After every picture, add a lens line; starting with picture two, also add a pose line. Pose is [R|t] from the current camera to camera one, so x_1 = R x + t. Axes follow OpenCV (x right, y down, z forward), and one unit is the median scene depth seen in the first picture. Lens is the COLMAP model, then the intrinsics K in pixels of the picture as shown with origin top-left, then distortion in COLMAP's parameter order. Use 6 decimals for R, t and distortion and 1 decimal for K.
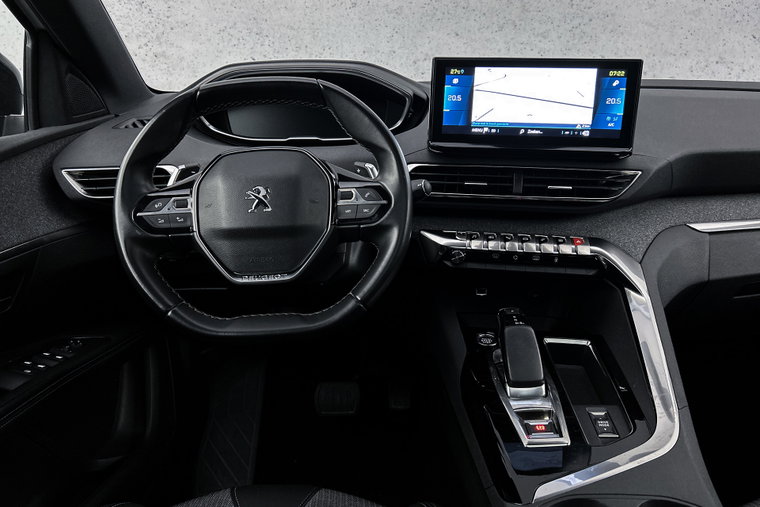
lens RADIAL K [[578.5, 0, 377.9], [0, 578.5, 257.4], [0, 0, 1]] dist [0.051059, -0.053805]
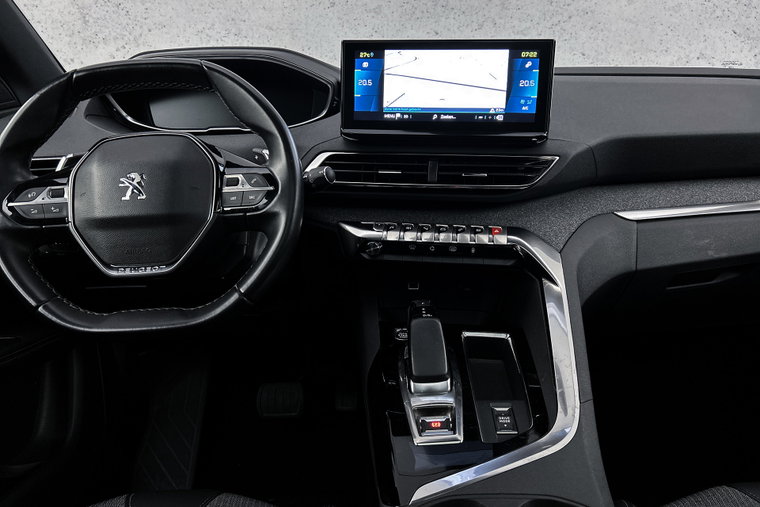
lens RADIAL K [[578.5, 0, 377.9], [0, 578.5, 257.4], [0, 0, 1]] dist [0.051059, -0.053805]
pose [[0.999929, -0.011856, 0.001499, 0.149369], [0.011864, 0.999915, -0.005389, 0.019597], [-0.001435, 0.005406, 0.999984, 0.043717]]
